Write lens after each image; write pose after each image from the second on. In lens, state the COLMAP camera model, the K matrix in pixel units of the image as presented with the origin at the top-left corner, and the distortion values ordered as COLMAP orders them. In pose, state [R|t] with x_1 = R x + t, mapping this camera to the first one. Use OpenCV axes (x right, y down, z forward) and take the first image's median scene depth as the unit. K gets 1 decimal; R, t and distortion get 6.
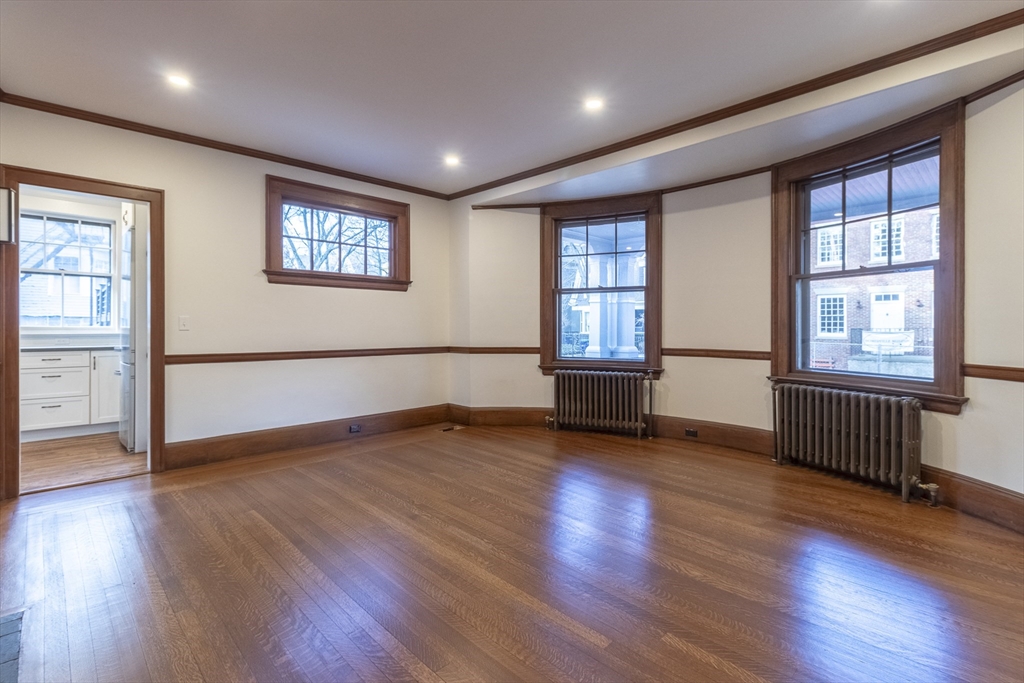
lens RADIAL K [[474.2, 0, 507.7], [0, 474.2, 339.2], [0, 0, 1]] dist [-0.004899, -0.000446]
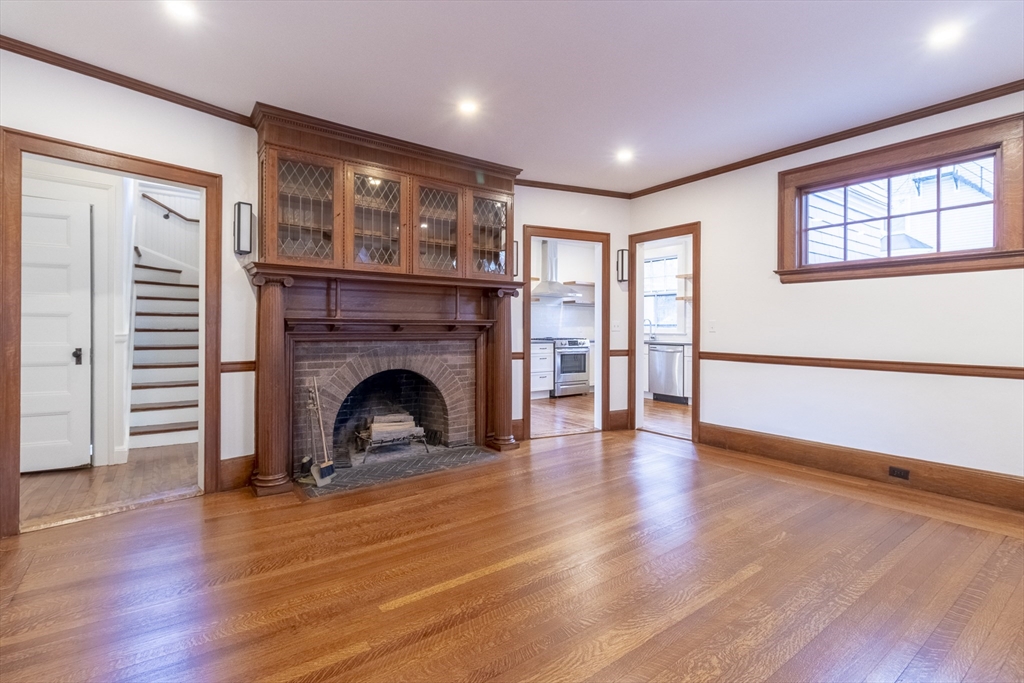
lens RADIAL K [[474.2, 0, 507.2], [0, 474.2, 332.8], [0, 0, 1]] dist [-0.004899, -0.000446]
pose [[-0.127984, 0.011143, -0.991714, 0.543805], [-0.026782, 0.999533, 0.014687, -0.018897], [0.991415, 0.028440, -0.127626, 0.596048]]
